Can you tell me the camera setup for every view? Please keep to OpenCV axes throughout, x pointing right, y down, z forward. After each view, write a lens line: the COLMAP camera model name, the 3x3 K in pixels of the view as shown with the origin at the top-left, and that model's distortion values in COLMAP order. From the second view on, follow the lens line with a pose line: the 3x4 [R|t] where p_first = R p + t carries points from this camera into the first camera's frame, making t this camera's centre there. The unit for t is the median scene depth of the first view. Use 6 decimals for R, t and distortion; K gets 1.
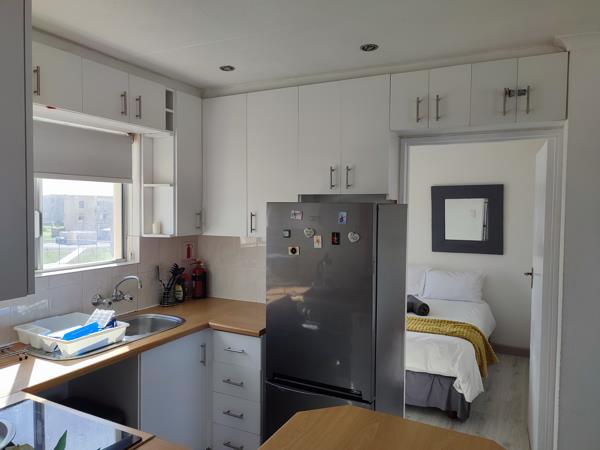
lens RADIAL K [[433.2, 0, 300.3], [0, 433.2, 223.0], [0, 0, 1]] dist [0.024419, -0.015104]
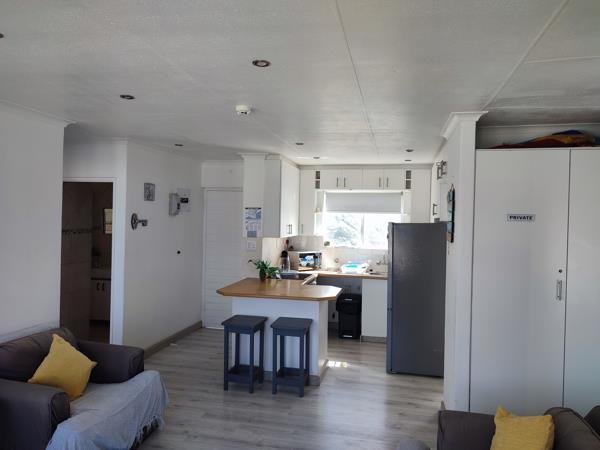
lens RADIAL K [[433.2, 0, 299.3], [0, 433.2, 225.6], [0, 0, 1]] dist [0.024419, -0.015104]
pose [[0.248055, 0.010625, -0.968688, 1.808880], [-0.057509, 0.998338, -0.003777, 0.006596], [0.967038, 0.056645, 0.248253, -0.040891]]
